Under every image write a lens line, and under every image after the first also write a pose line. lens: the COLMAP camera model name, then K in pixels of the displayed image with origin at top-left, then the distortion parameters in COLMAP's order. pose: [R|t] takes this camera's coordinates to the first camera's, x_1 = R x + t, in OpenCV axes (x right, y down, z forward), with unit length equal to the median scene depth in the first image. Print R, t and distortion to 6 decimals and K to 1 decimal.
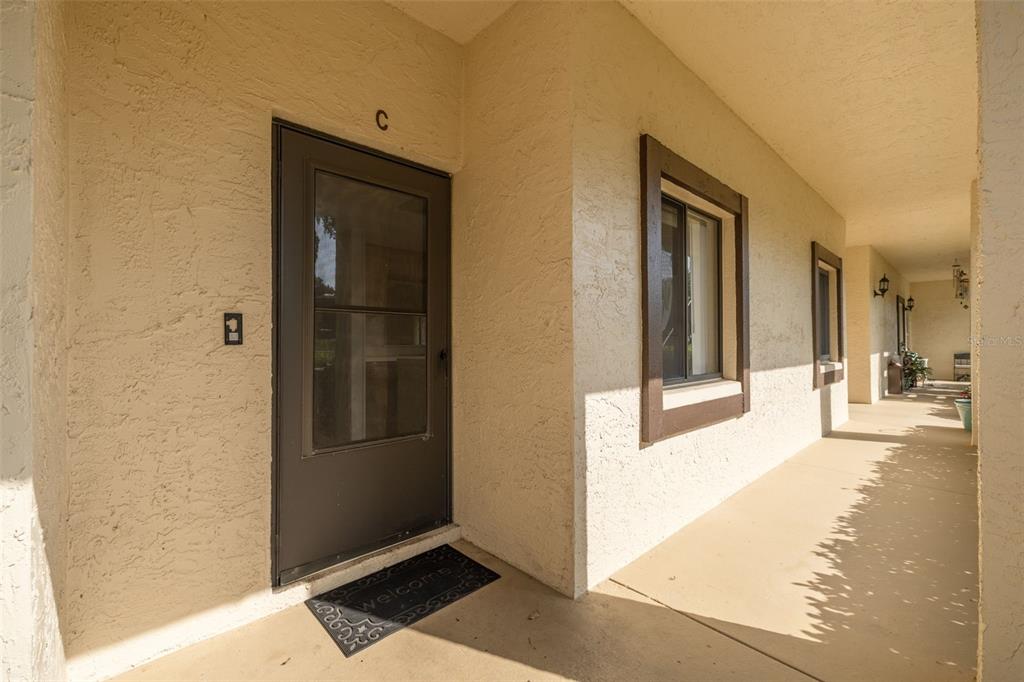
lens RADIAL K [[427.8, 0, 508.9], [0, 427.8, 338.3], [0, 0, 1]] dist [-0.001172, -0.000067]
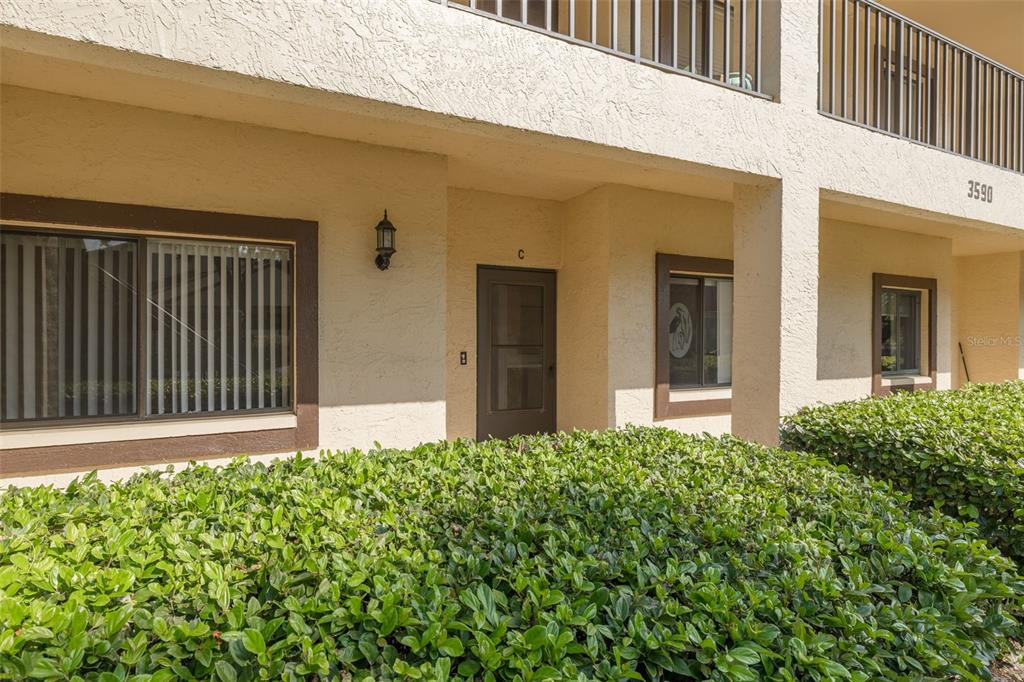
lens RADIAL K [[429.8, 0, 505.7], [0, 429.8, 336.2], [0, 0, 1]] dist [-0.002169, -0.000427]
pose [[0.952738, -0.001180, -0.303791, 0.271481], [-0.001422, 0.999964, -0.008344, -0.102550], [0.303790, 0.008381, 0.952702, -1.034491]]
